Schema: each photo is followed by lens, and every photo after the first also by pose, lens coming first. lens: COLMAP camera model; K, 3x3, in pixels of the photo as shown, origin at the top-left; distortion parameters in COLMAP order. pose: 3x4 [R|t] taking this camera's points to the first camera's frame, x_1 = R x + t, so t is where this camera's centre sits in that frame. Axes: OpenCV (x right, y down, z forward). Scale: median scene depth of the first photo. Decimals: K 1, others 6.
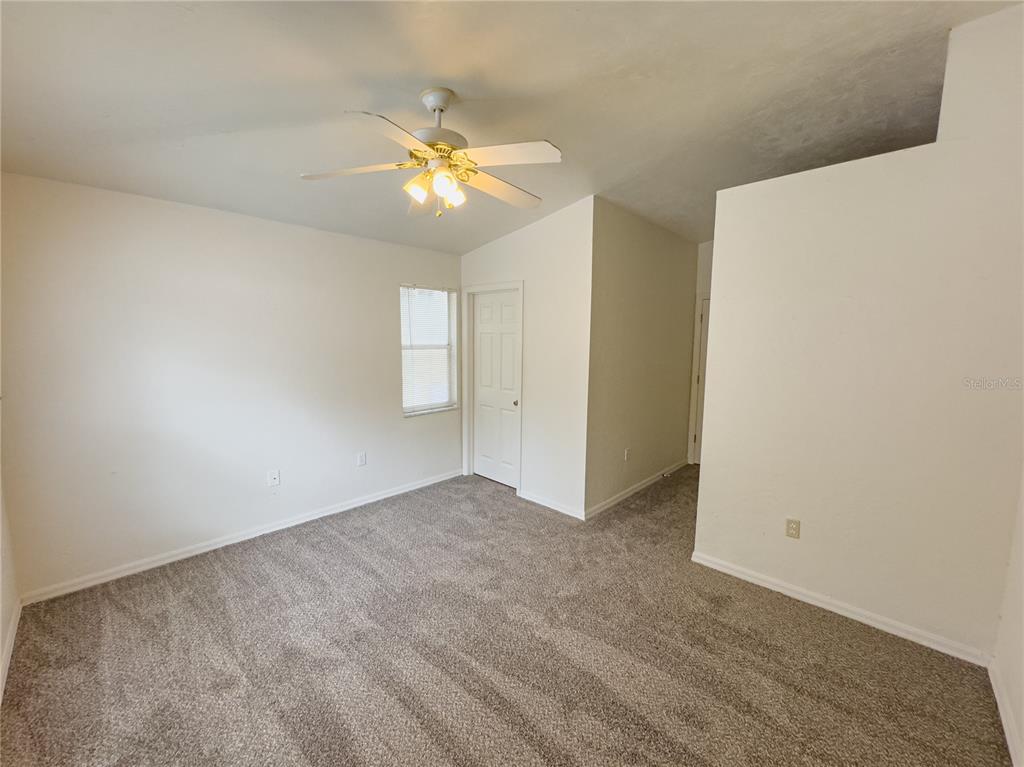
lens RADIAL K [[409.5, 0, 509.5], [0, 409.5, 384.5], [0, 0, 1]] dist [-0.001082, -0.000144]
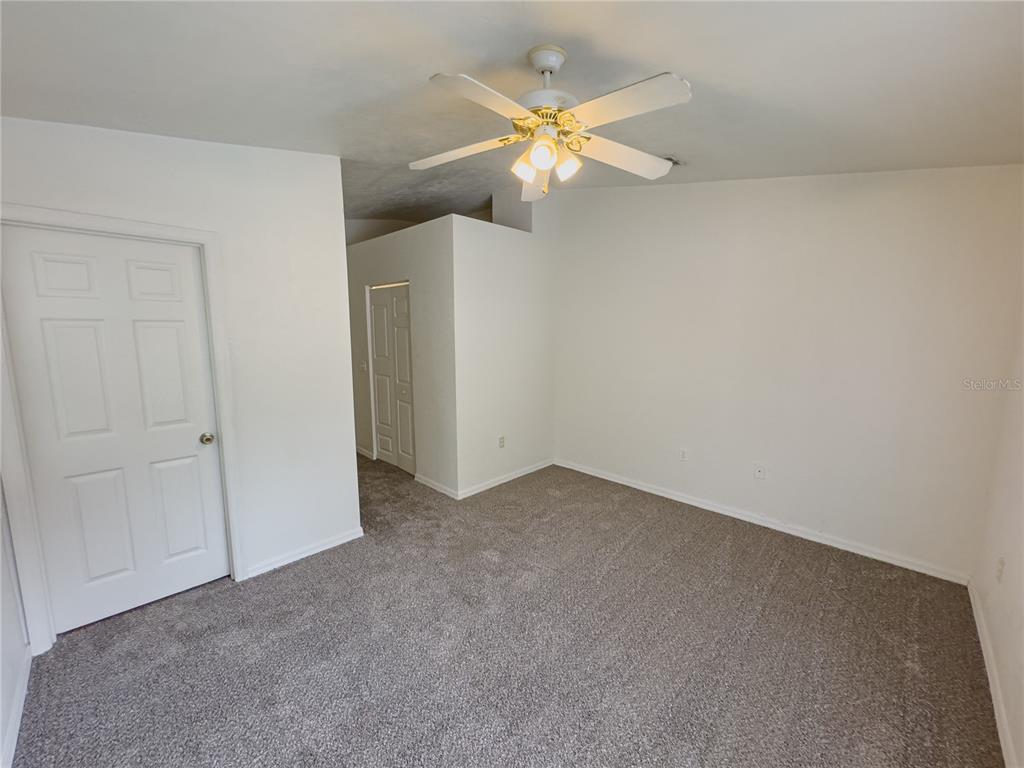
lens RADIAL K [[409.5, 0, 509.5], [0, 409.5, 385.0], [0, 0, 1]] dist [-0.001082, -0.000144]
pose [[0.006936, -0.133517, 0.991022, -0.713834], [0.119476, 0.984058, 0.131742, -0.068944], [-0.992813, 0.117490, 0.022777, 0.709511]]
